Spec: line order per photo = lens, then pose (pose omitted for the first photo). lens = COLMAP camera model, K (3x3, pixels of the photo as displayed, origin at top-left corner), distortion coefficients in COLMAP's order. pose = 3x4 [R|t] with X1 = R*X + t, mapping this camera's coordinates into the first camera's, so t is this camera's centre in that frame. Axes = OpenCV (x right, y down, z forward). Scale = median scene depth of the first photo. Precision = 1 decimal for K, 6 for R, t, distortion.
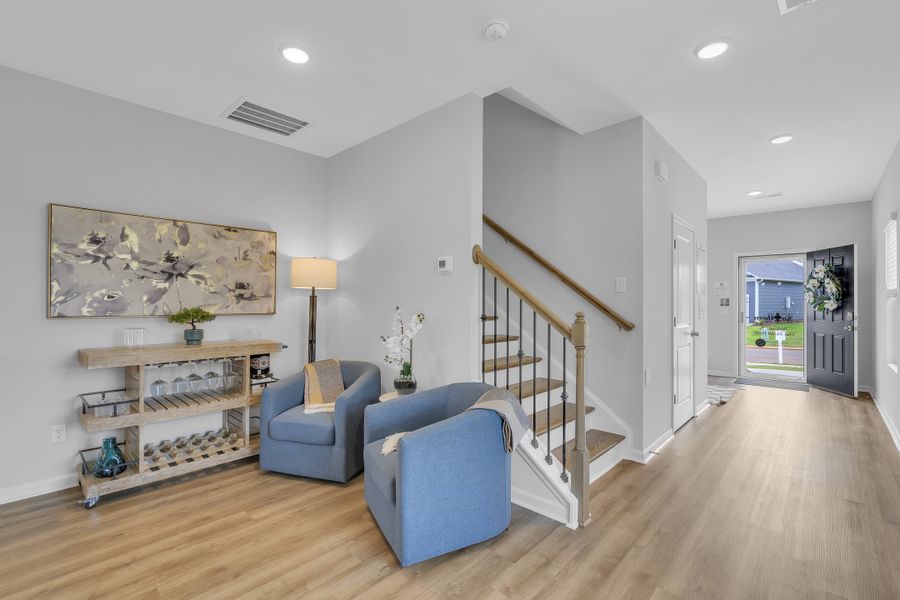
lens RADIAL K [[405.2, 0, 445.8], [0, 405.2, 300.0], [0, 0, 1]] dist [-0.003228, -0.000173]
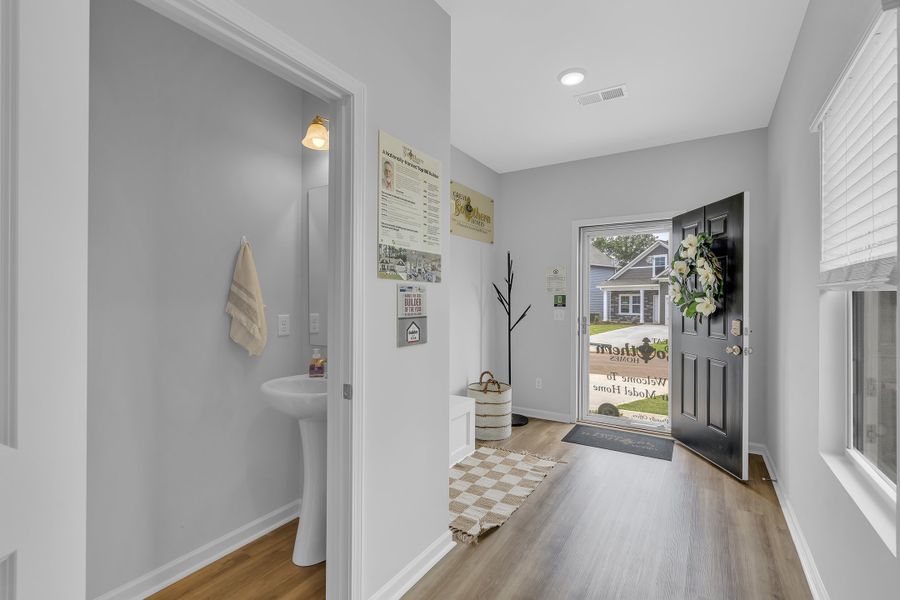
lens RADIAL K [[405.2, 0, 445.8], [0, 405.2, 300.0], [0, 0, 1]] dist [-0.003228, -0.000173]
pose [[0.984914, 0.002021, 0.173034, 0.500484], [-0.003036, 0.999980, 0.005605, 0.001643], [-0.173020, -0.006045, 0.984900, 0.509957]]
